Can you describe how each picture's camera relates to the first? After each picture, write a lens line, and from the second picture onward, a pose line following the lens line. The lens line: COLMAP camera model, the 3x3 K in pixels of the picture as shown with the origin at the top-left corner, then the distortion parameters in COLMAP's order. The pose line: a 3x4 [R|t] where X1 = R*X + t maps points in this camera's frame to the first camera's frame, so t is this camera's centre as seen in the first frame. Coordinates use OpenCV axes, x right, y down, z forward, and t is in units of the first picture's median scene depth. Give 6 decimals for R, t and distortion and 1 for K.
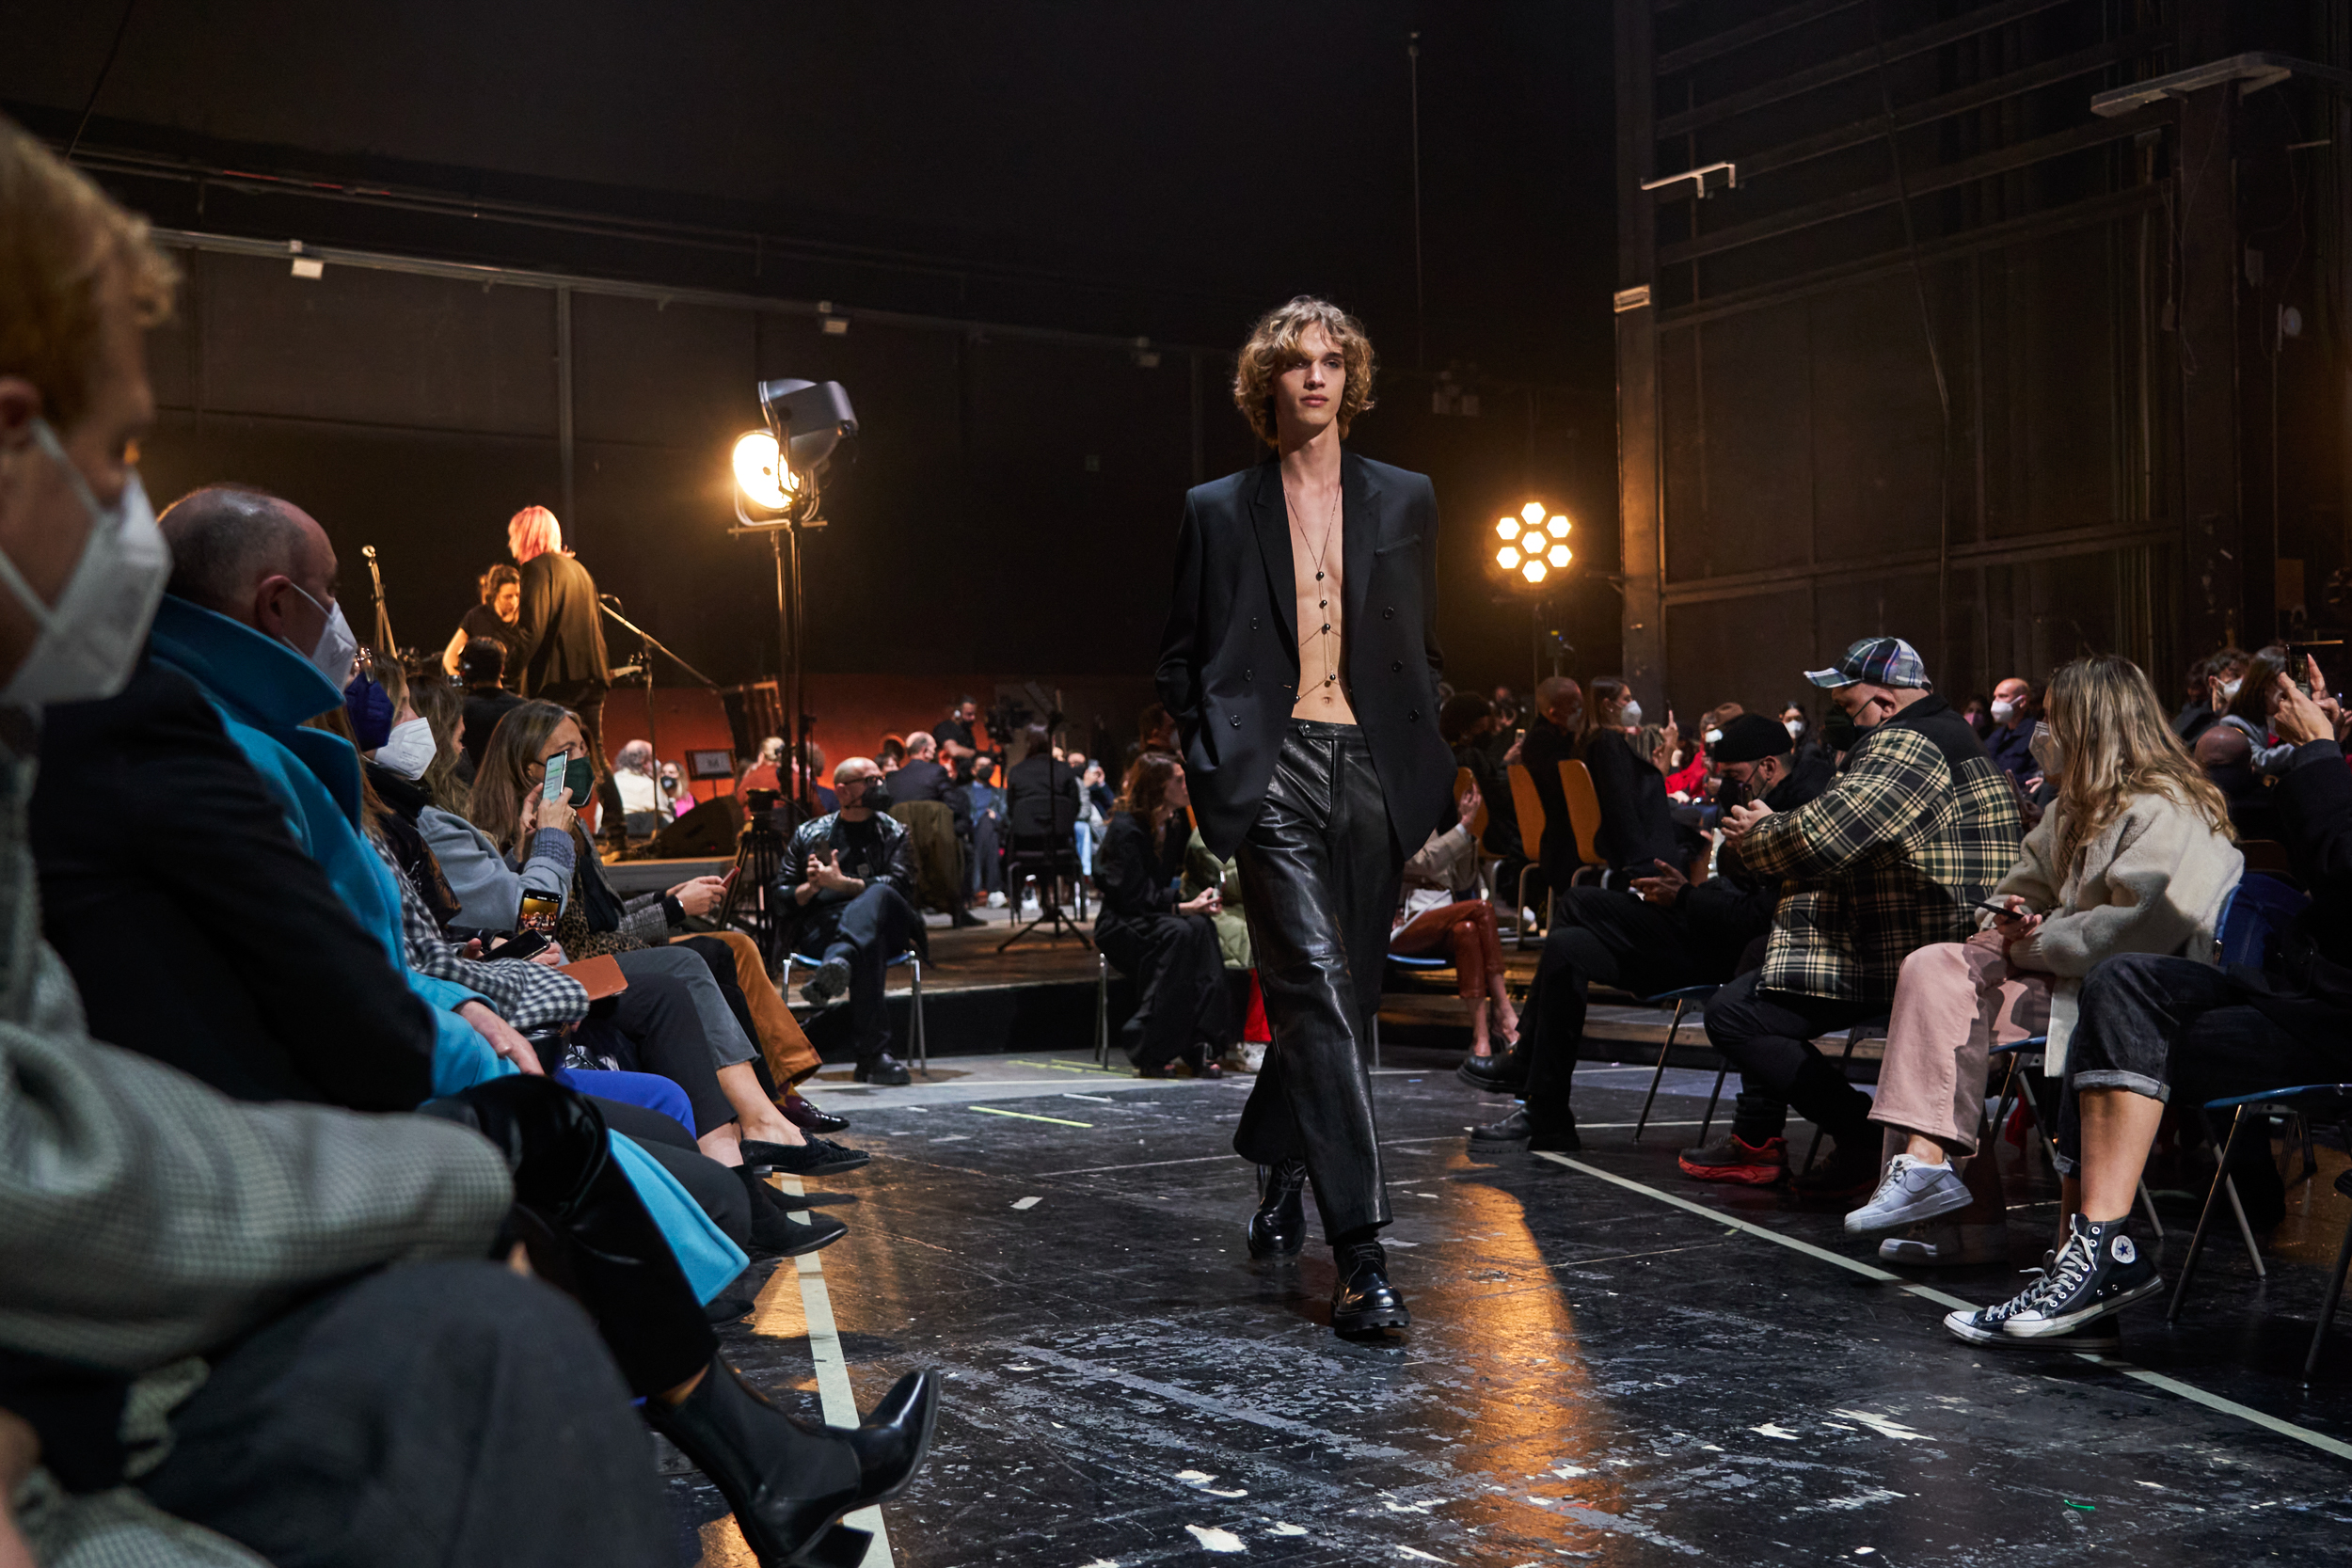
lens RADIAL K [[2634.3, 0, 1221.7], [0, 2634.3, 776.3], [0, 0, 1]] dist [0.039106, 0.043239]
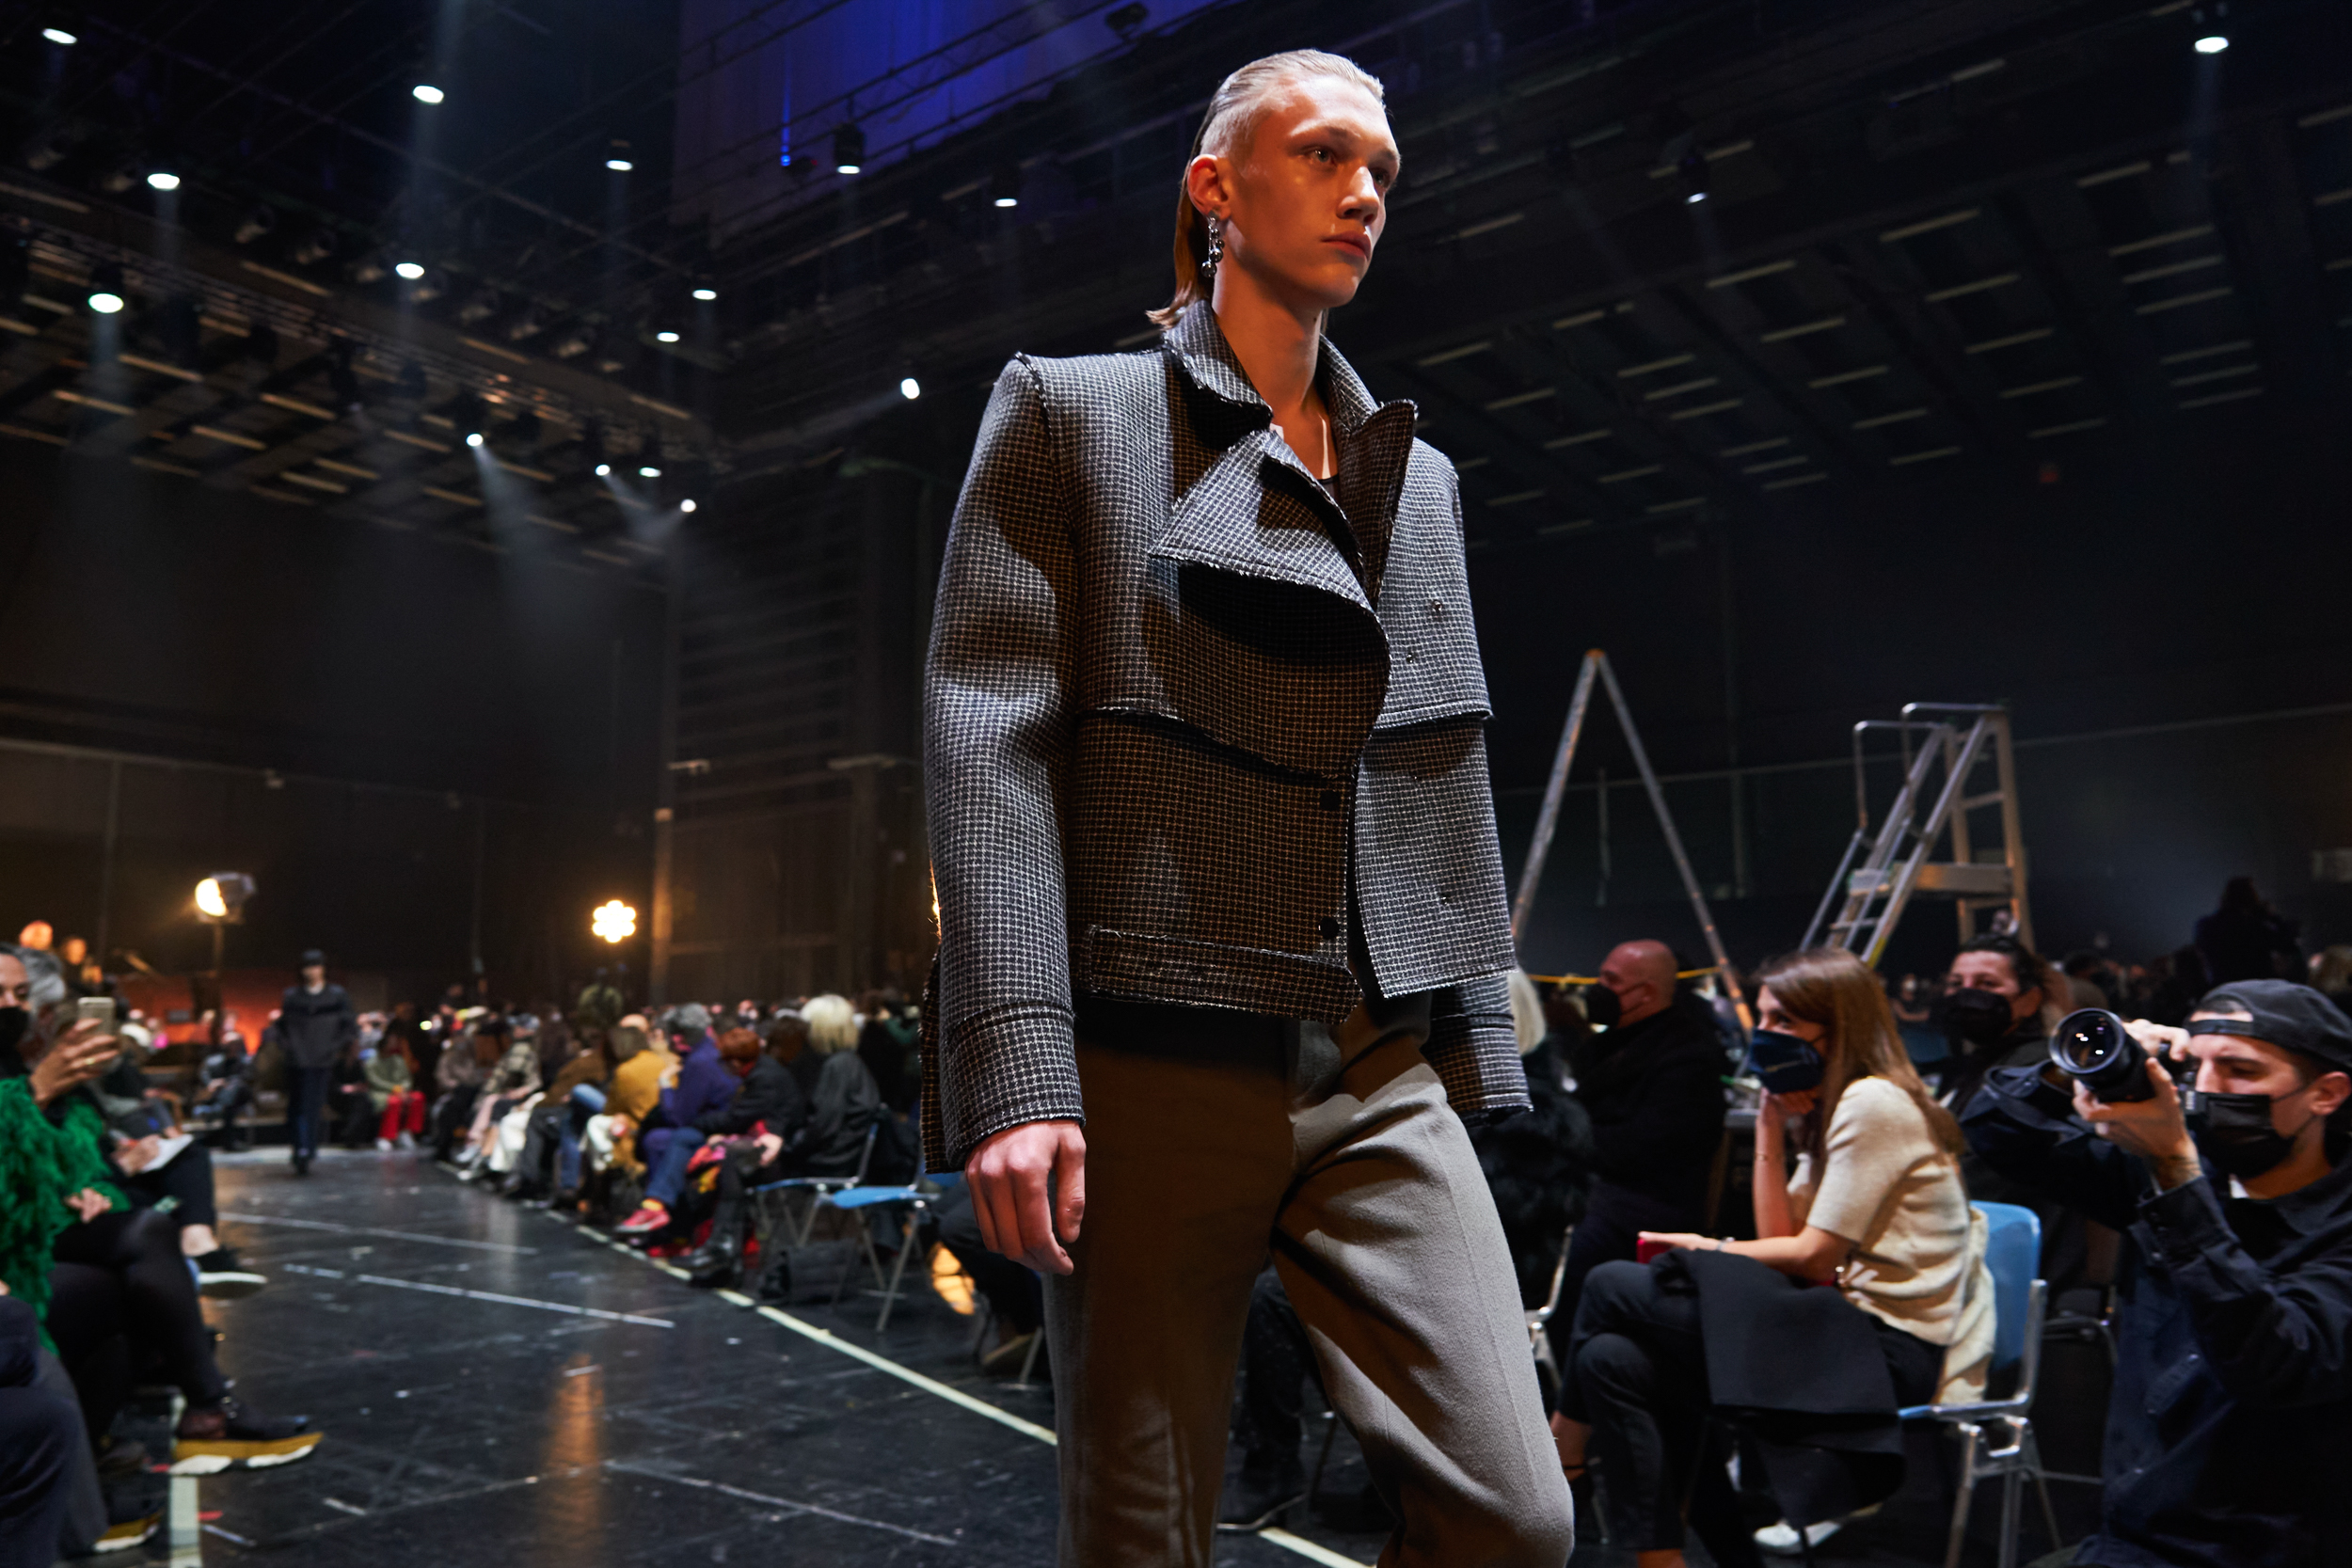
lens RADIAL K [[1718.6, 0, 1147.0], [0, 1718.6, 778.9], [0, 0, 1]] dist [0.001510, -0.005320]
pose [[0.950507, 0.060110, 0.304833, 0.198357], [-0.019159, 0.990579, -0.135593, -0.044253], [-0.310112, 0.123042, 0.942704, -0.987409]]
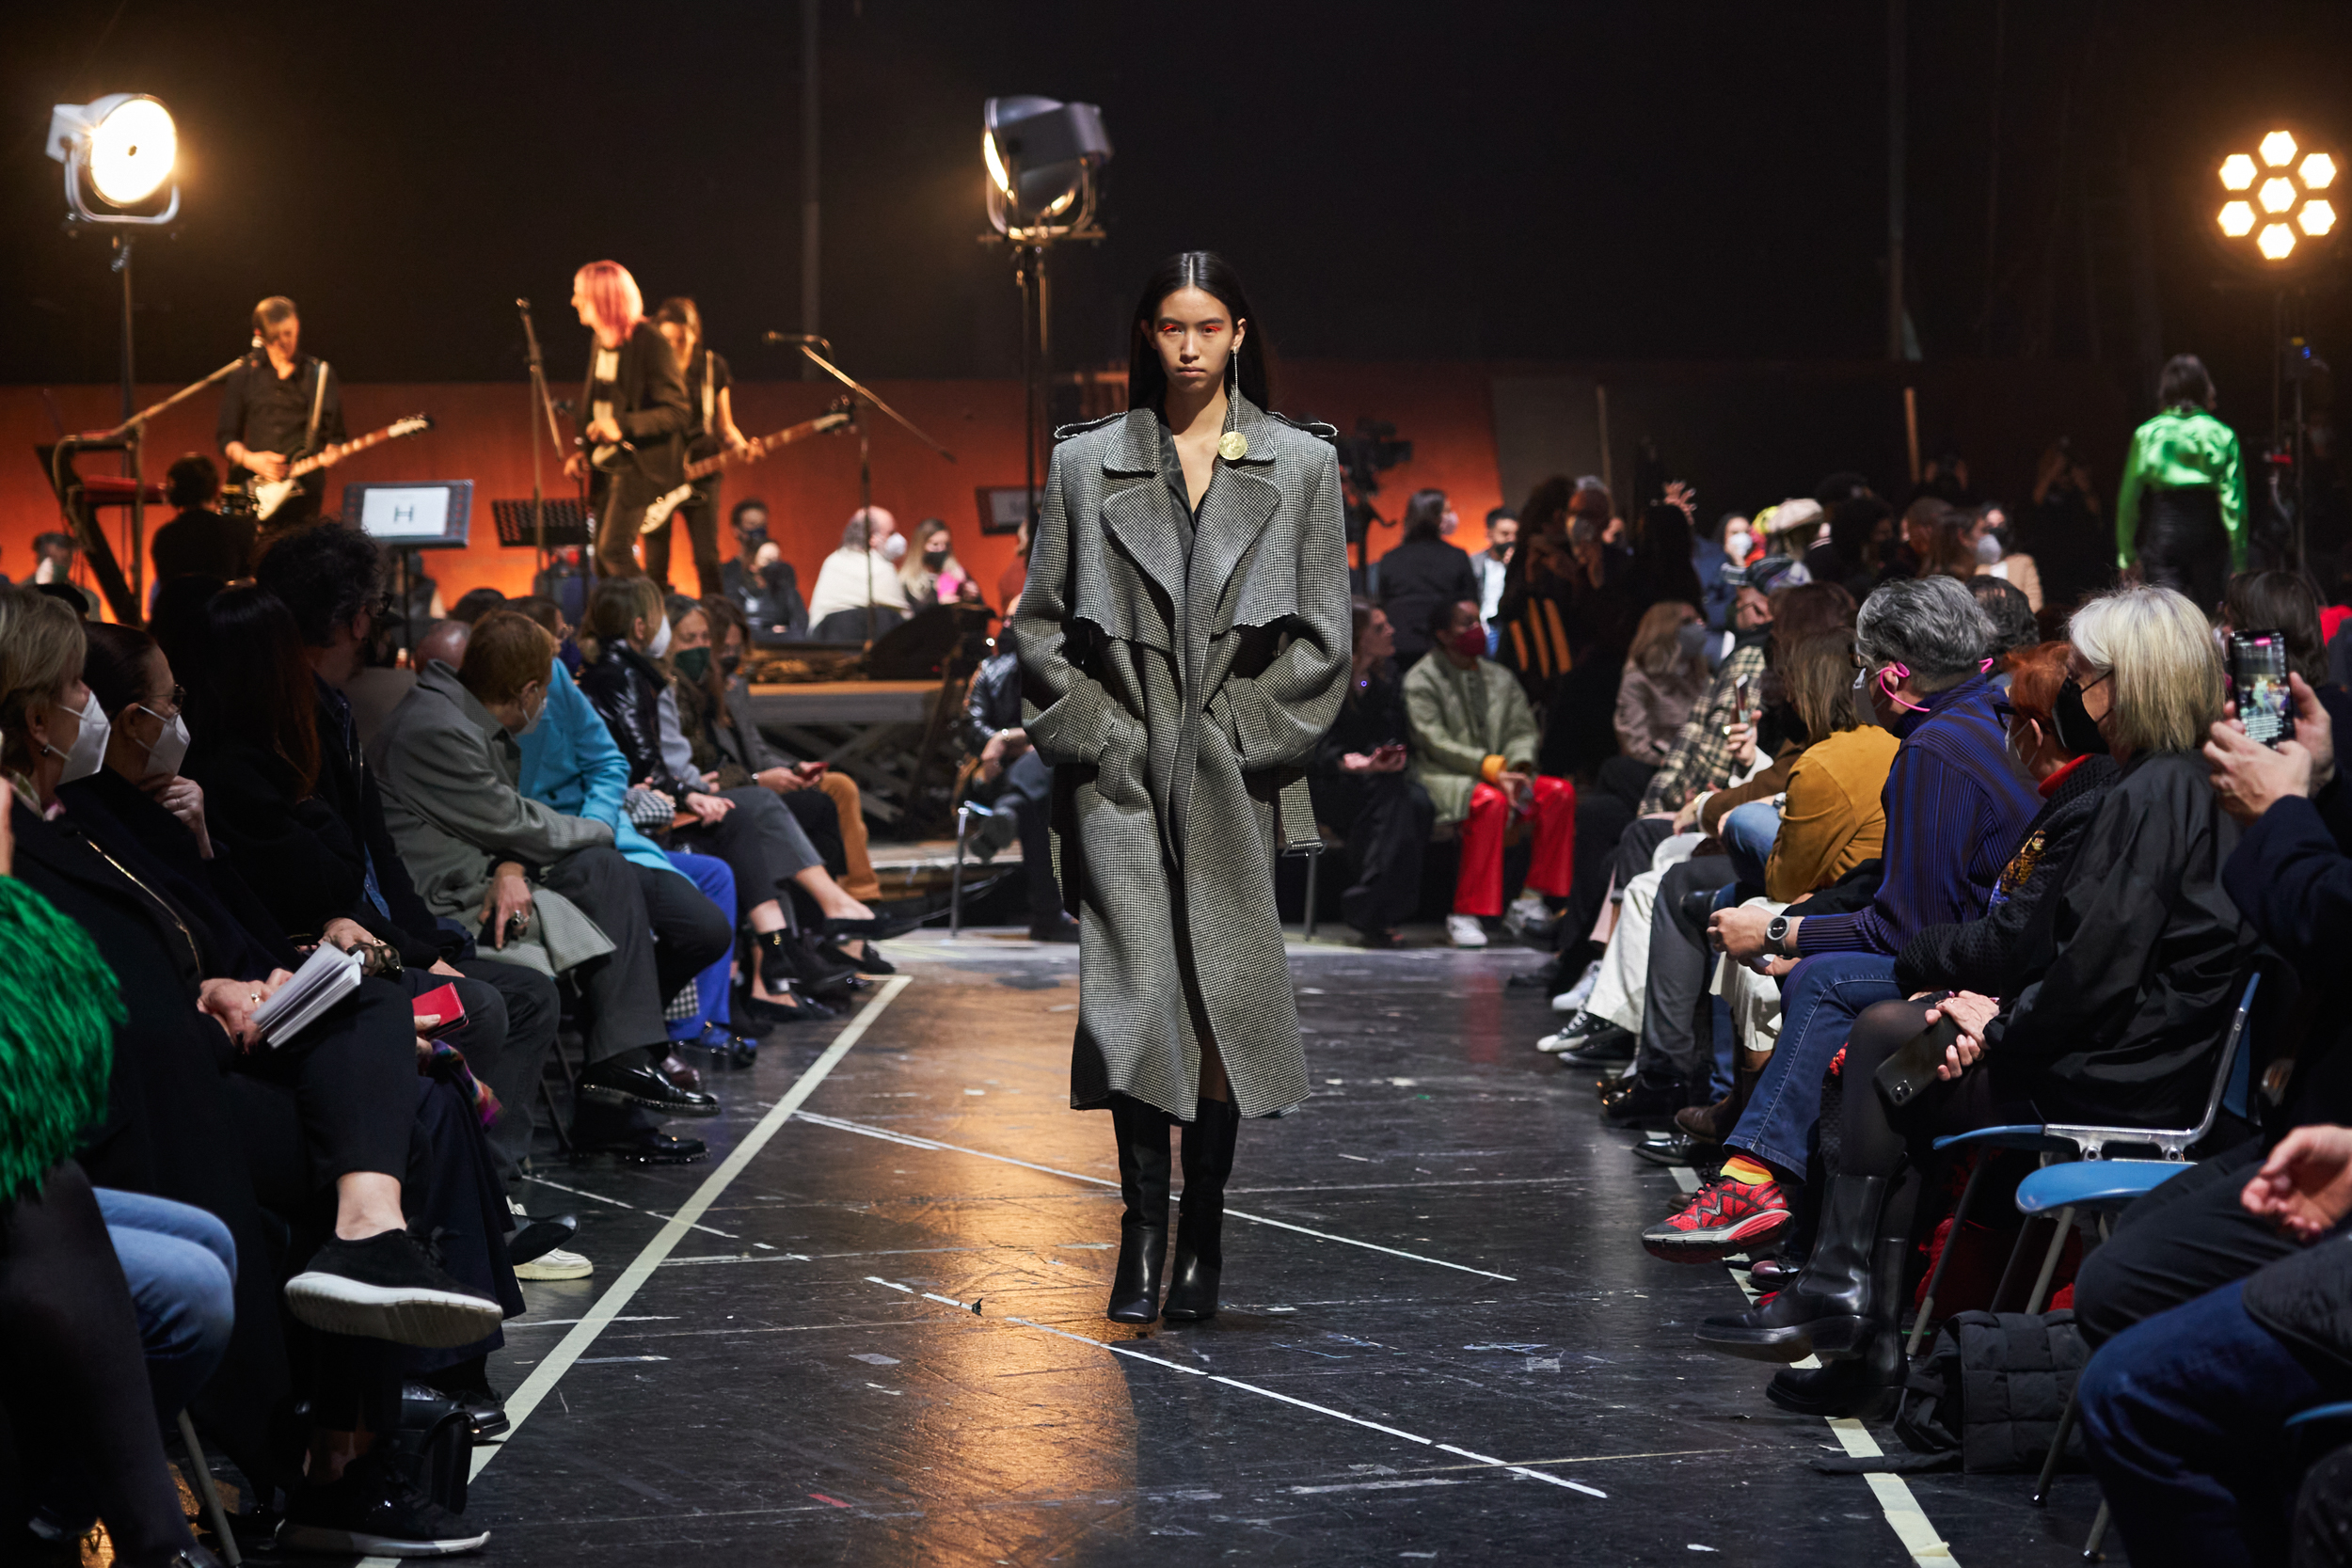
lens RADIAL K [[6474.5, 0, 1397.8], [0, 6474.5, 781.3], [0, 0, 1]] dist [-0.061773, 0.502583]
pose [[0.986116, 0.027567, -0.163753, 0.345188], [-0.018099, 0.998092, 0.059031, -0.074123], [0.165068, -0.055248, 0.984734, -1.167518]]
